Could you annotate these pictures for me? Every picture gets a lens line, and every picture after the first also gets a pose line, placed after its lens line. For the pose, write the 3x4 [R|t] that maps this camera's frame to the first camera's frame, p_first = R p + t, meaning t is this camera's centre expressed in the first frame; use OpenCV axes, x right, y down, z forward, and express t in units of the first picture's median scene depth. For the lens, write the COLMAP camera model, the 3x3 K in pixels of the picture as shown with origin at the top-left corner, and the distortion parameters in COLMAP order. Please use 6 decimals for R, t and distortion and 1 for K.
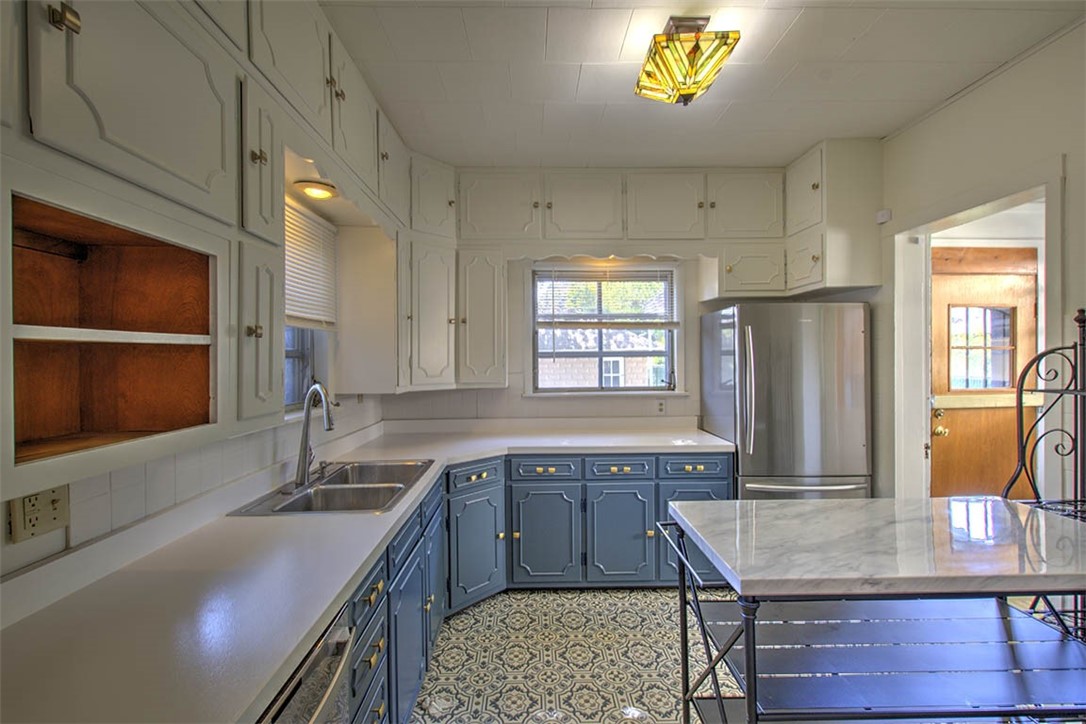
lens RADIAL K [[468.1, 0, 542.0], [0, 468.1, 355.8], [0, 0, 1]] dist [-0.004953, -0.000427]
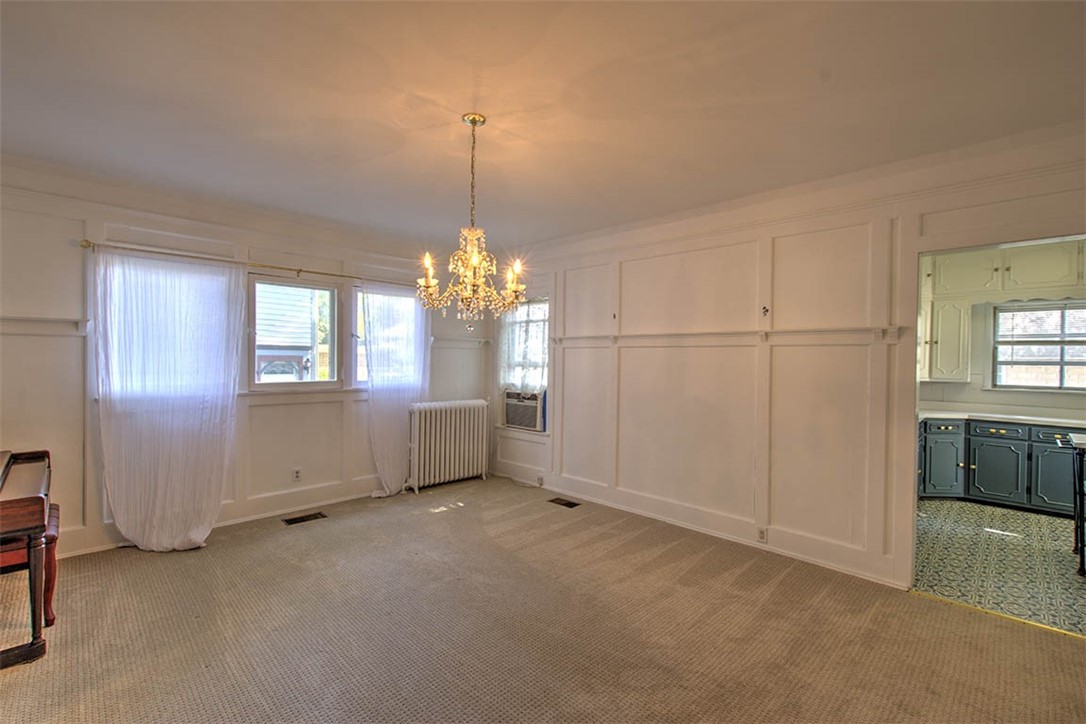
lens RADIAL K [[468.1, 0, 537.6], [0, 468.1, 363.0], [0, 0, 1]] dist [-0.004953, -0.000427]
pose [[0.674467, 0.024252, -0.737907, 0.111753], [-0.020400, 0.999691, 0.014209, 0.007701], [0.738023, 0.005470, 0.674753, -1.240145]]
